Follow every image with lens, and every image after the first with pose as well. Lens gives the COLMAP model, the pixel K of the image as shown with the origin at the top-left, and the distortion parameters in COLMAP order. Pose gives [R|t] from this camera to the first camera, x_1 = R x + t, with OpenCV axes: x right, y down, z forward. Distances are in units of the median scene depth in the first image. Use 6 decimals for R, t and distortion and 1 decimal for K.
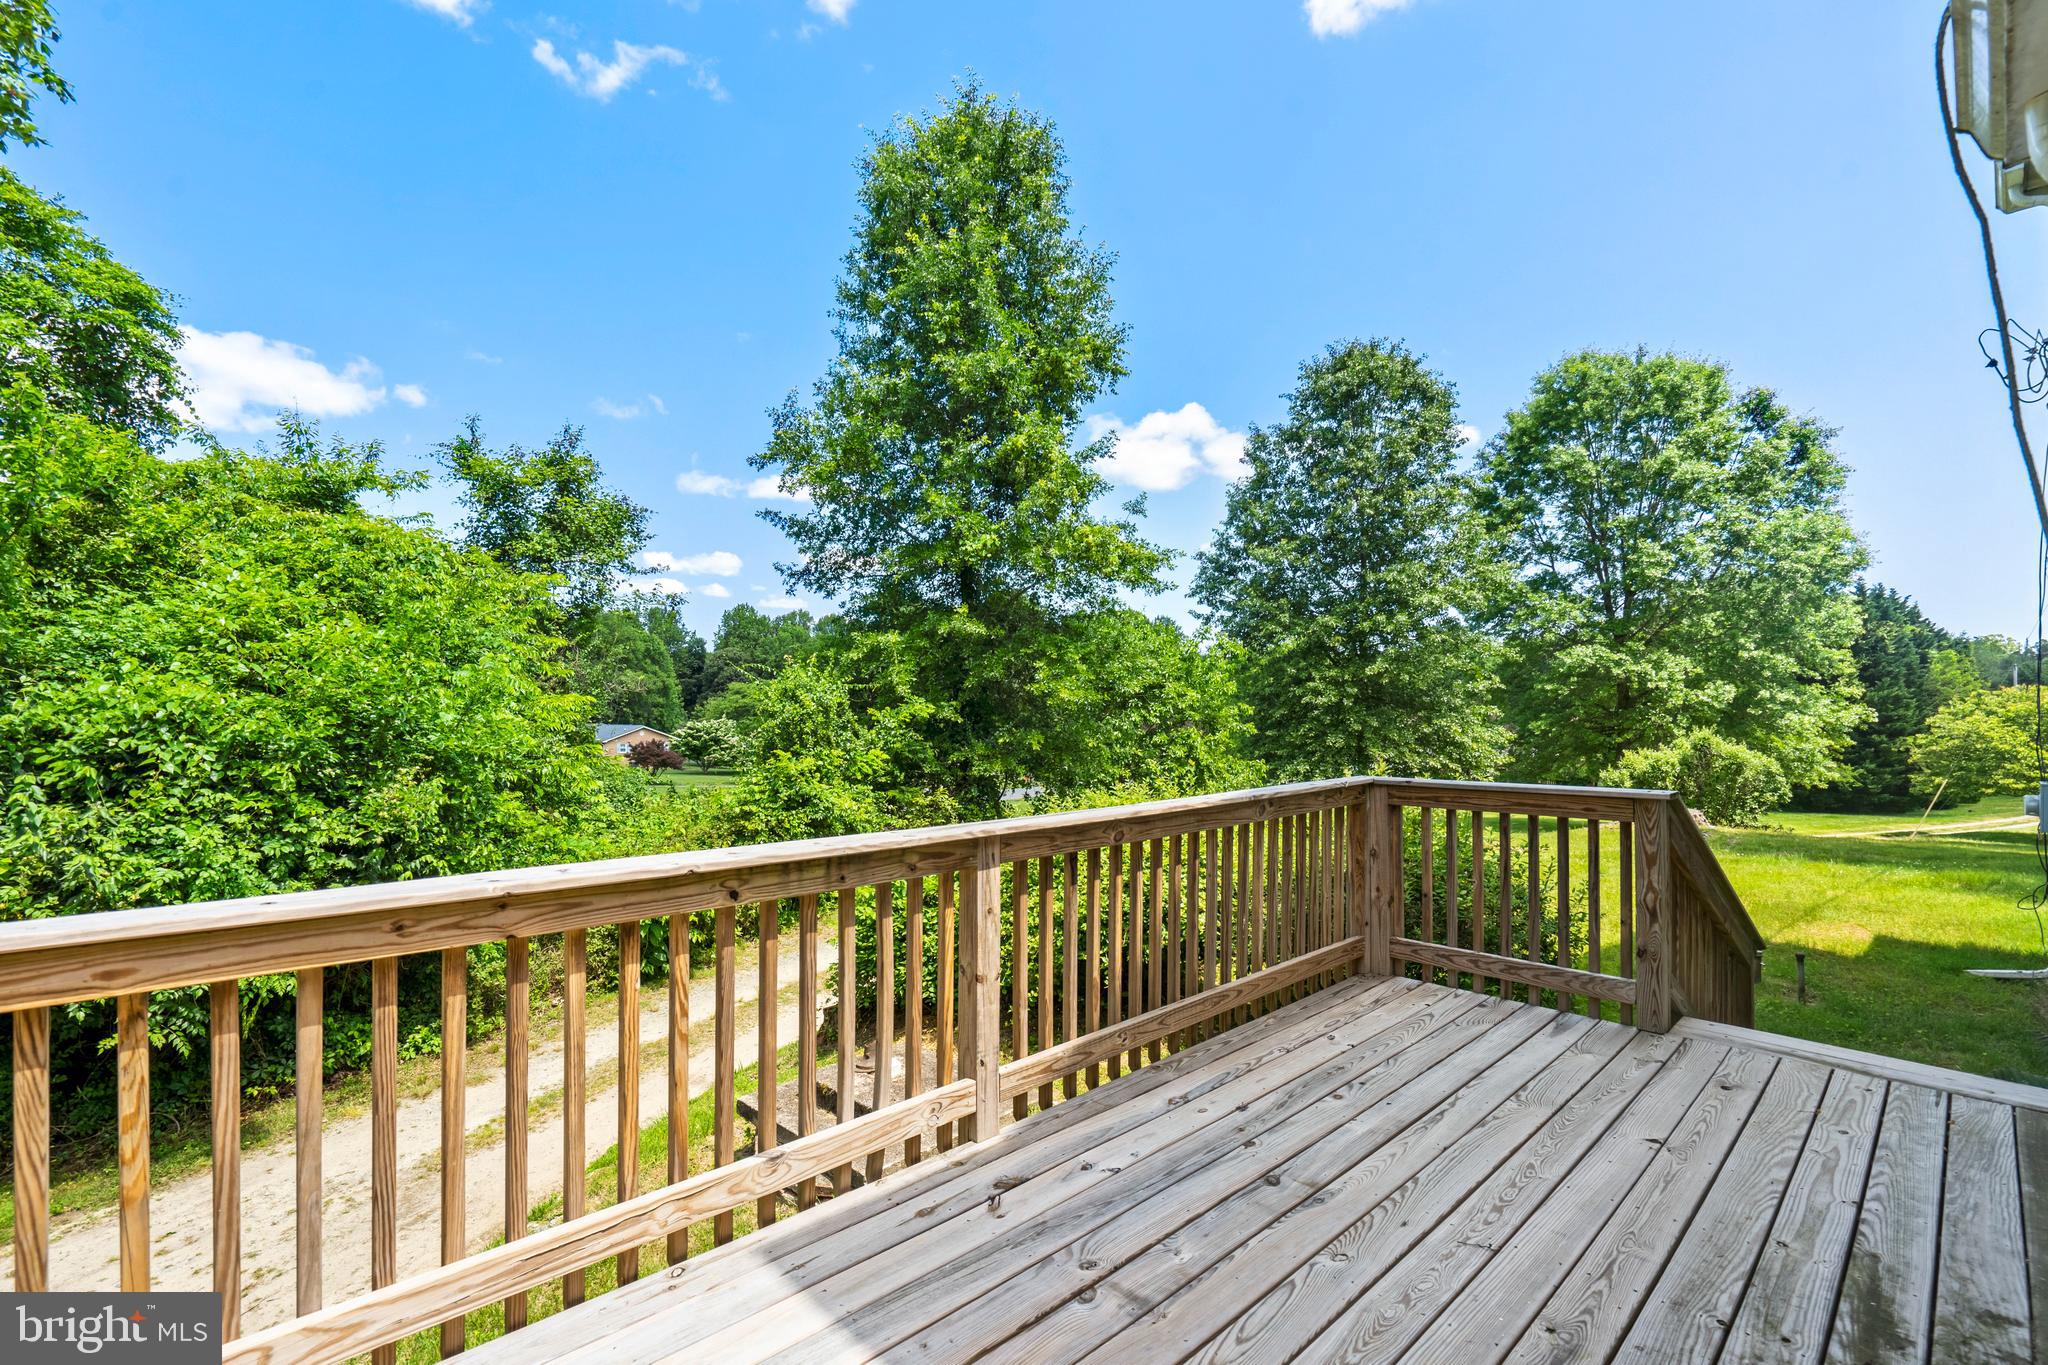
lens RADIAL K [[935.8, 0, 1036.5], [0, 935.8, 715.2], [0, 0, 1]] dist [-0.000696, 0.000256]
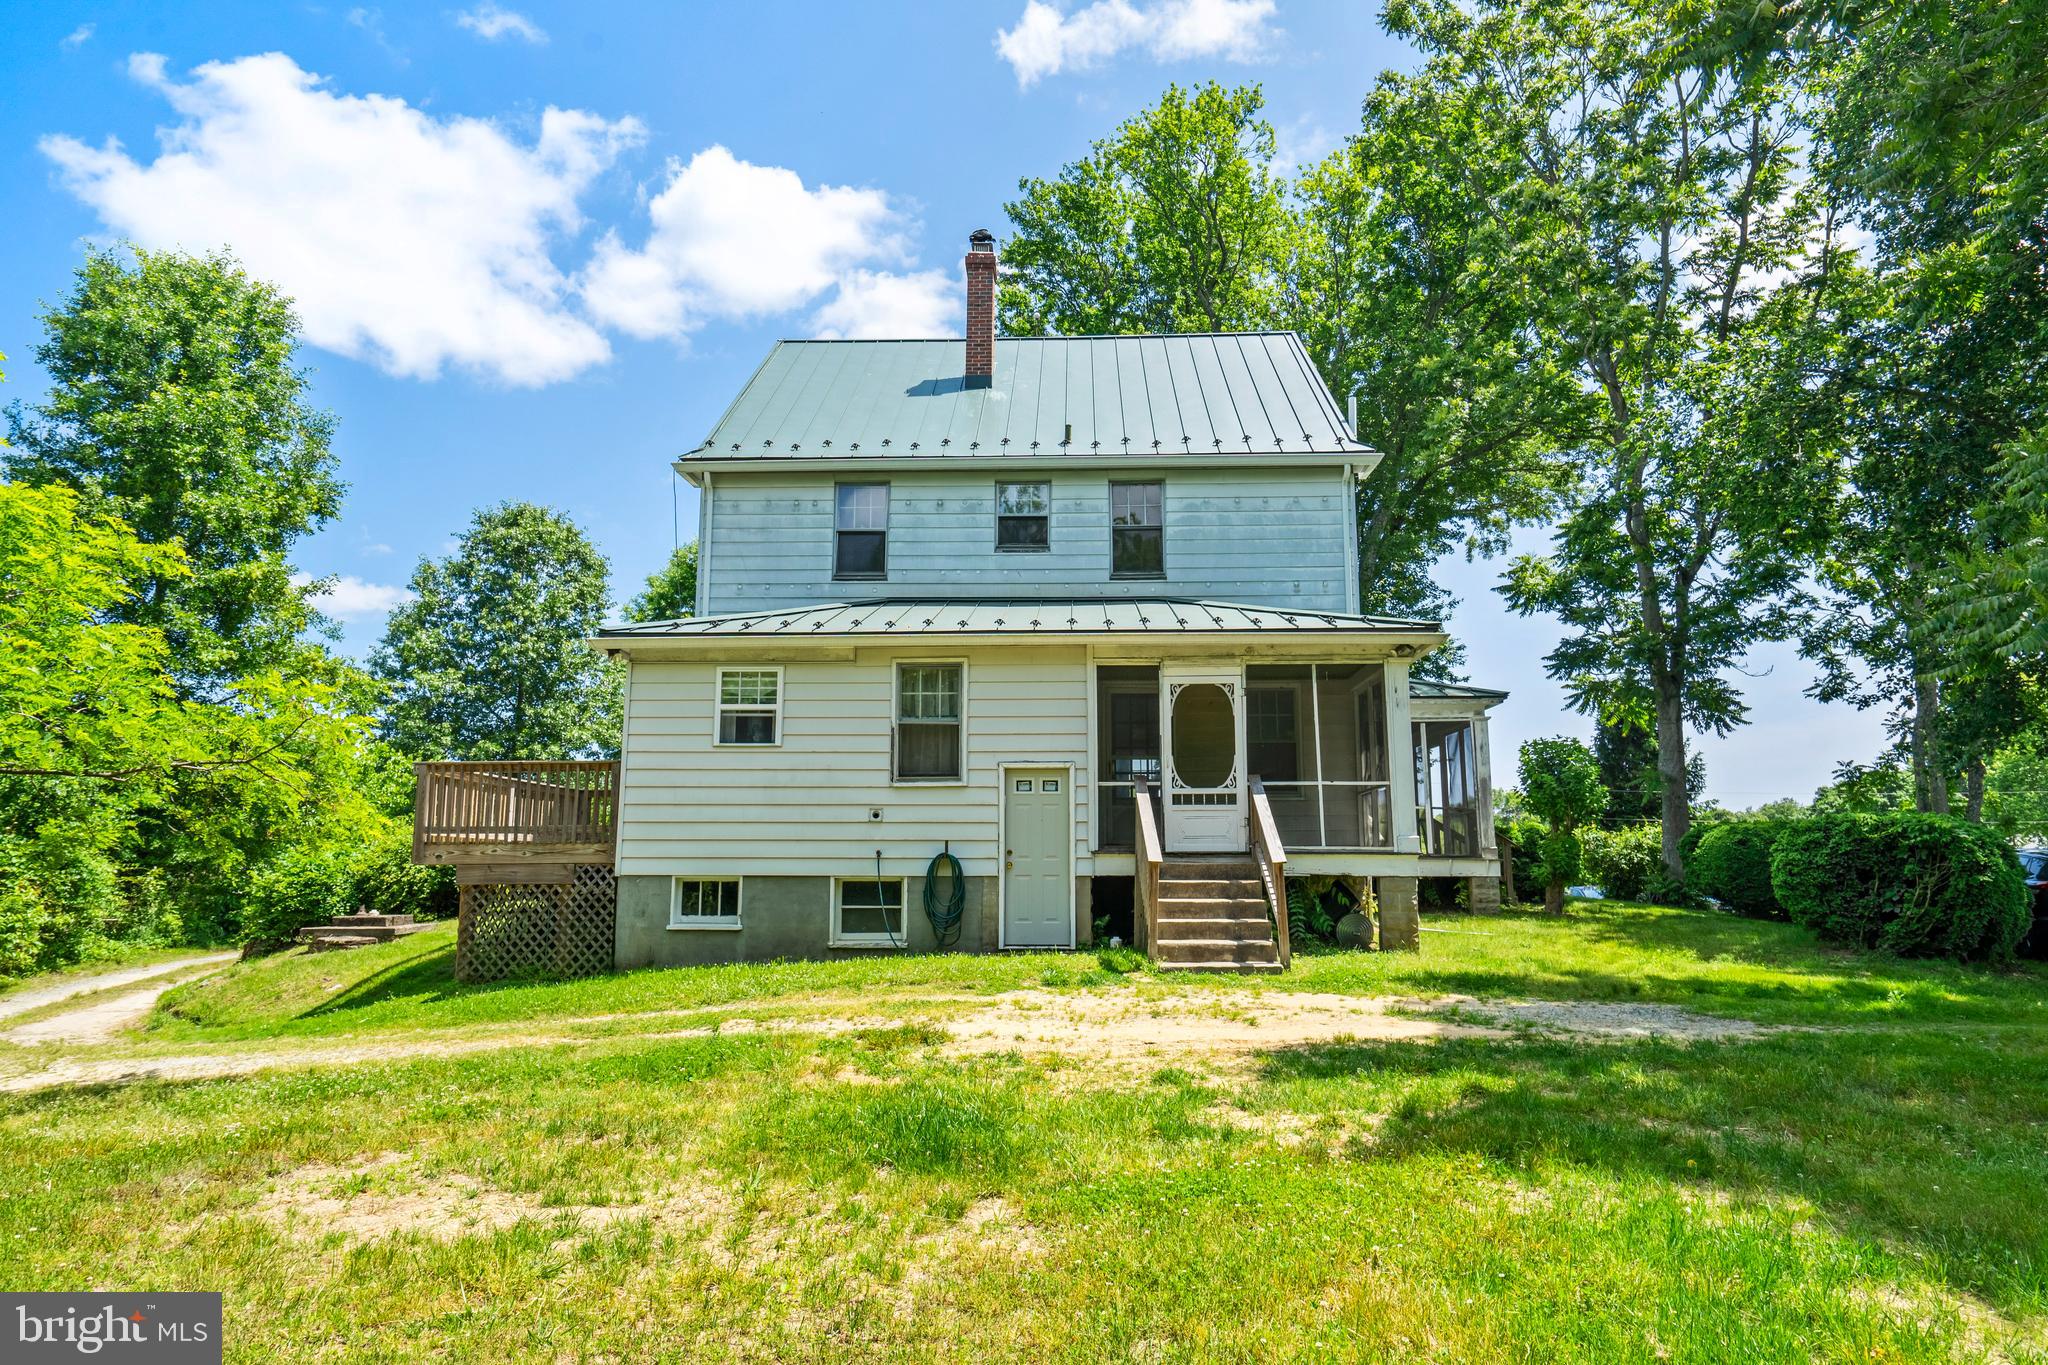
lens RADIAL K [[1229.1, 0, 1025.2], [0, 1229.1, 679.0], [0, 0, 1]] dist [-0.003161, -0.000840]
pose [[0.717770, 0.112080, 0.687200, -0.232403], [-0.001284, 0.987171, -0.159663, 0.049632], [-0.696279, 0.113719, 0.708705, -0.465724]]
